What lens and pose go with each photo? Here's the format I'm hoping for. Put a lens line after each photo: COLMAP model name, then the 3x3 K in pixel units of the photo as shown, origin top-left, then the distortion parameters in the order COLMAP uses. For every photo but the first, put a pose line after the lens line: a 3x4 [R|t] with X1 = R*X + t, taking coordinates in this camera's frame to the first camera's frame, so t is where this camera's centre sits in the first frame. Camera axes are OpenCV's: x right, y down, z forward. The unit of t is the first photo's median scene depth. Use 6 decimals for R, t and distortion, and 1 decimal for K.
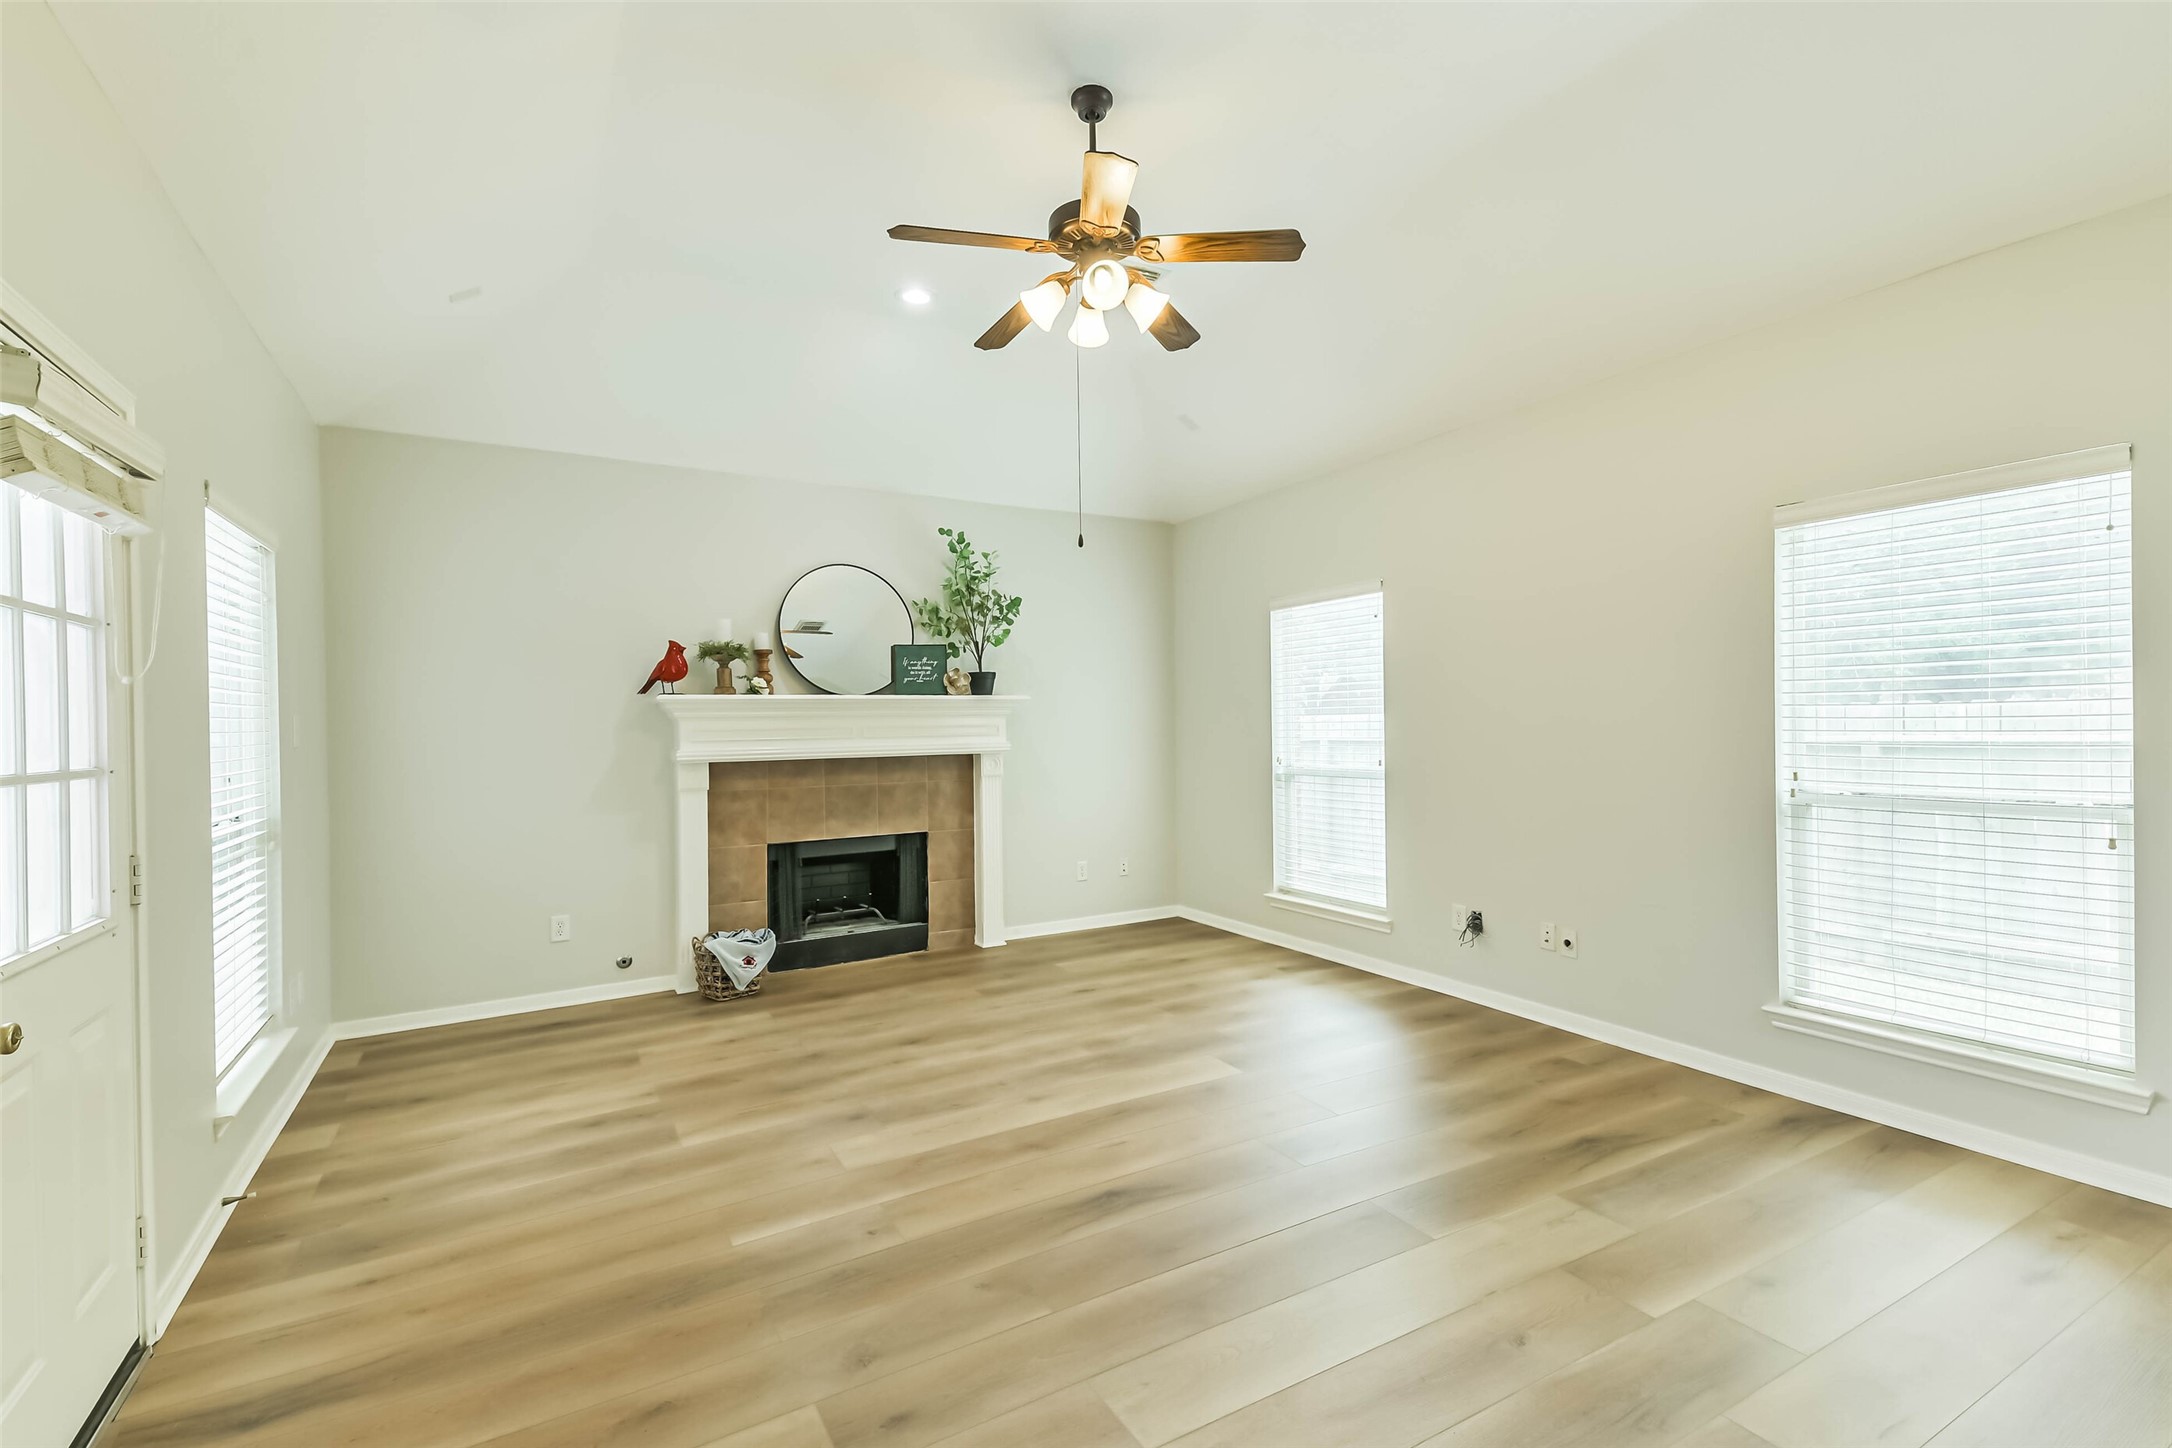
lens RADIAL K [[953.1, 0, 1086.0], [0, 953.1, 724.0], [0, 0, 1]] dist [0.049175, -0.000108]
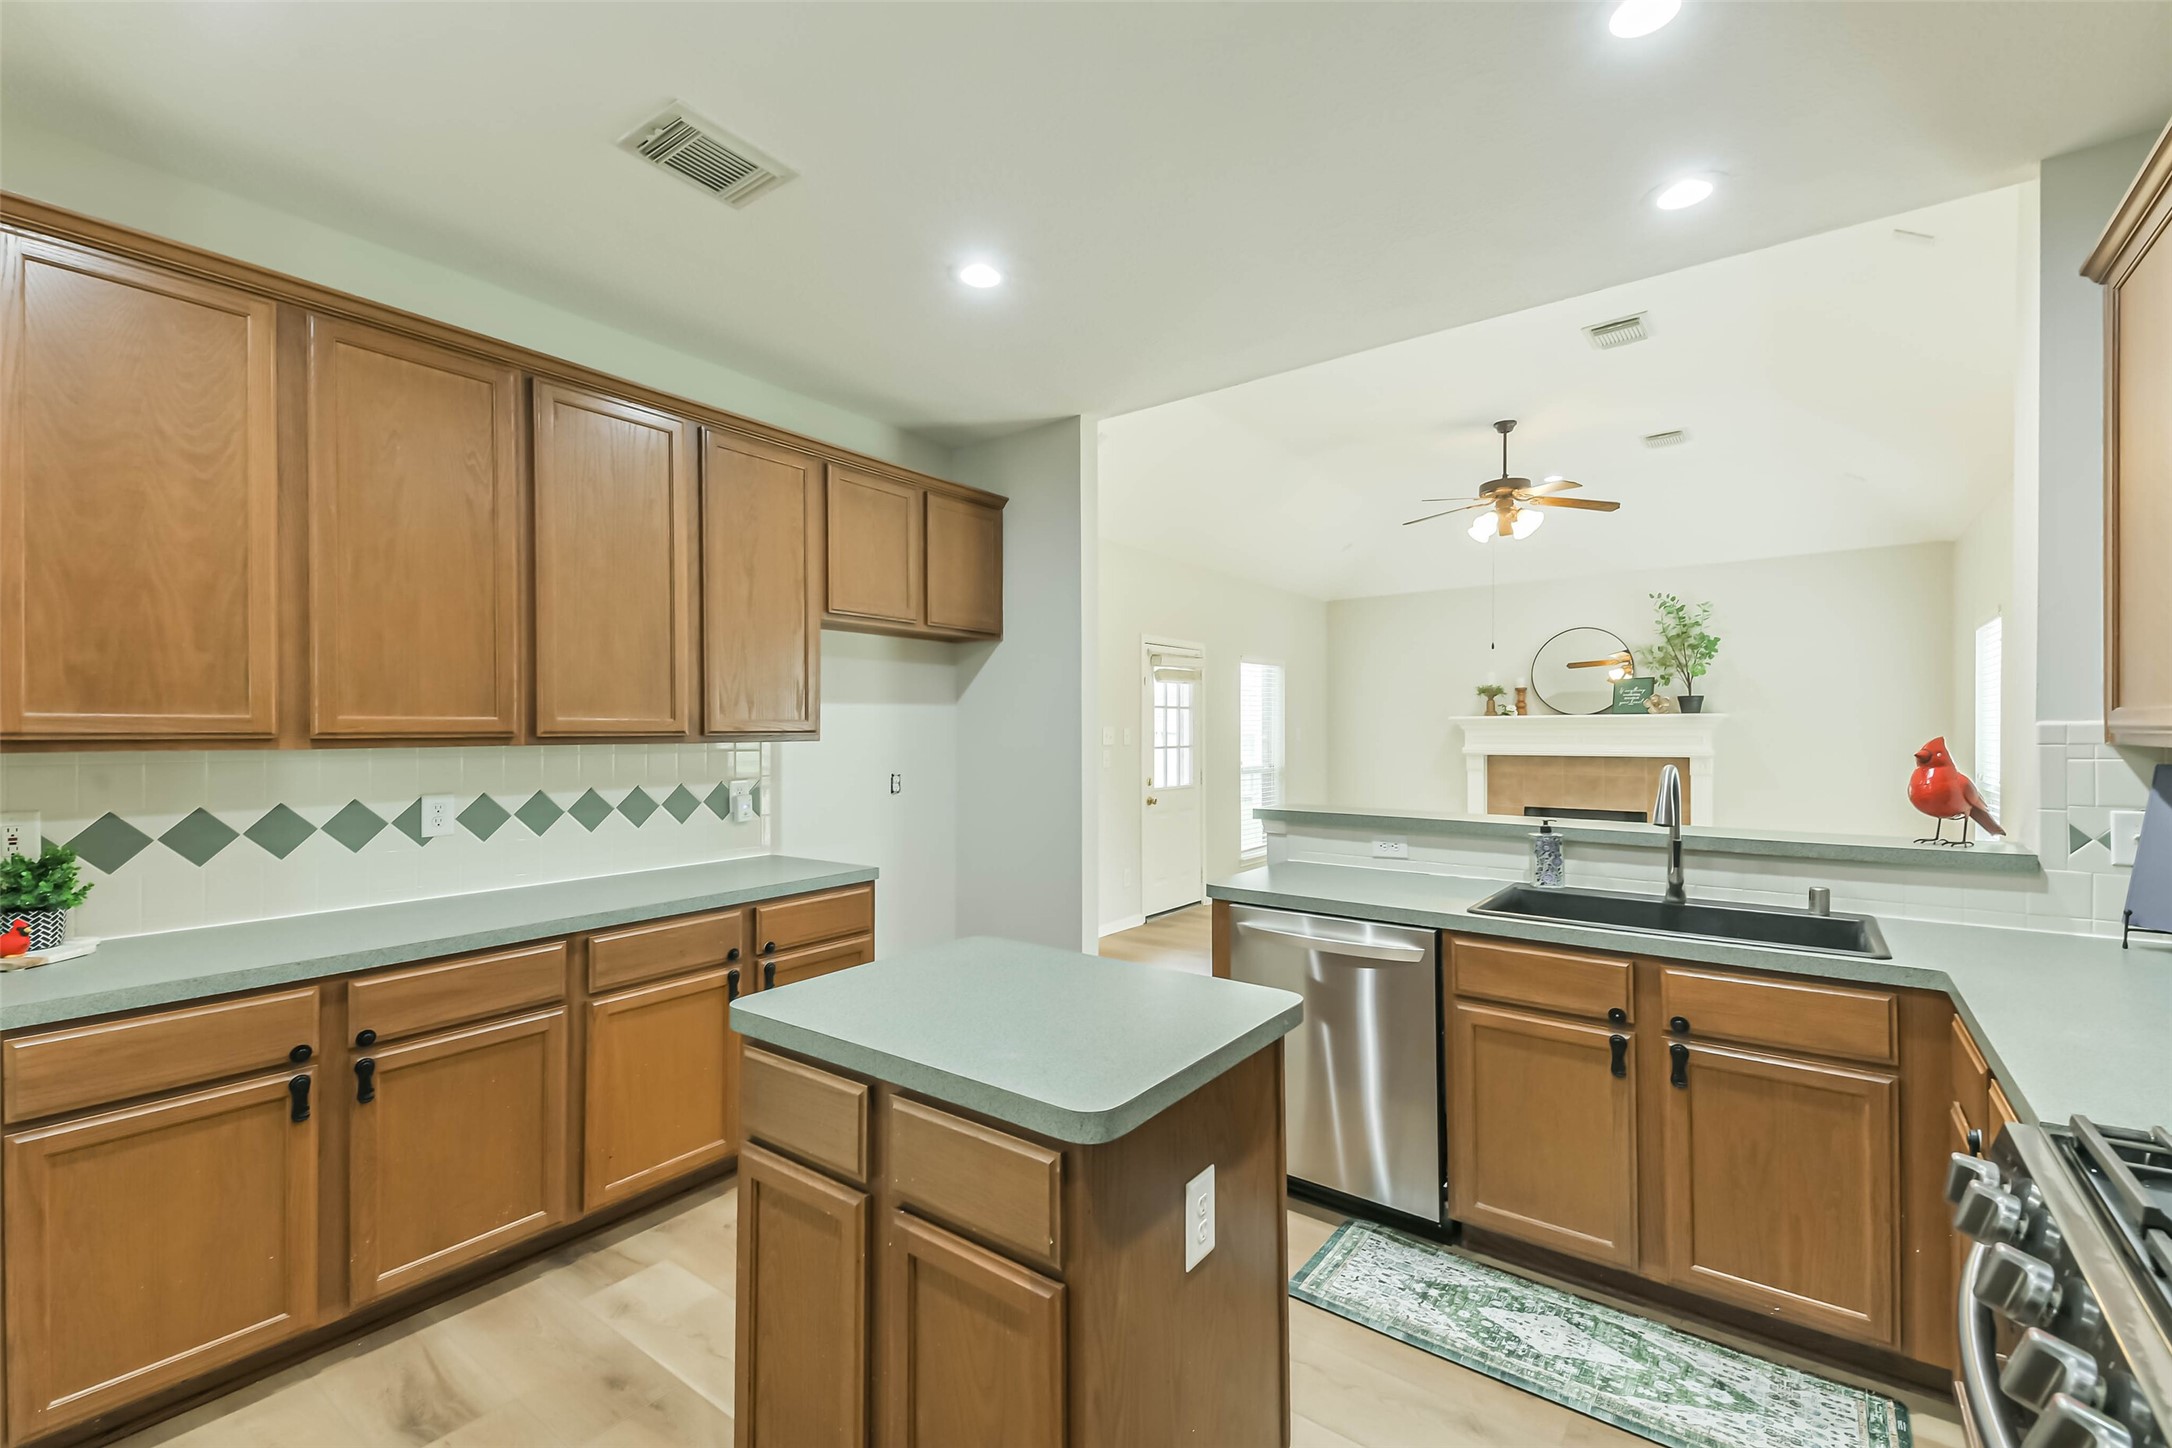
lens RADIAL K [[920.6, 0, 1082.2], [0, 920.6, 732.3], [0, 0, 1]] dist [0.071068, -0.026791]
pose [[0.395278, 0.015522, -0.918430, 0.817837], [-0.002446, 0.999871, 0.015845, -0.024039], [0.918558, -0.004017, 0.395265, -0.316476]]
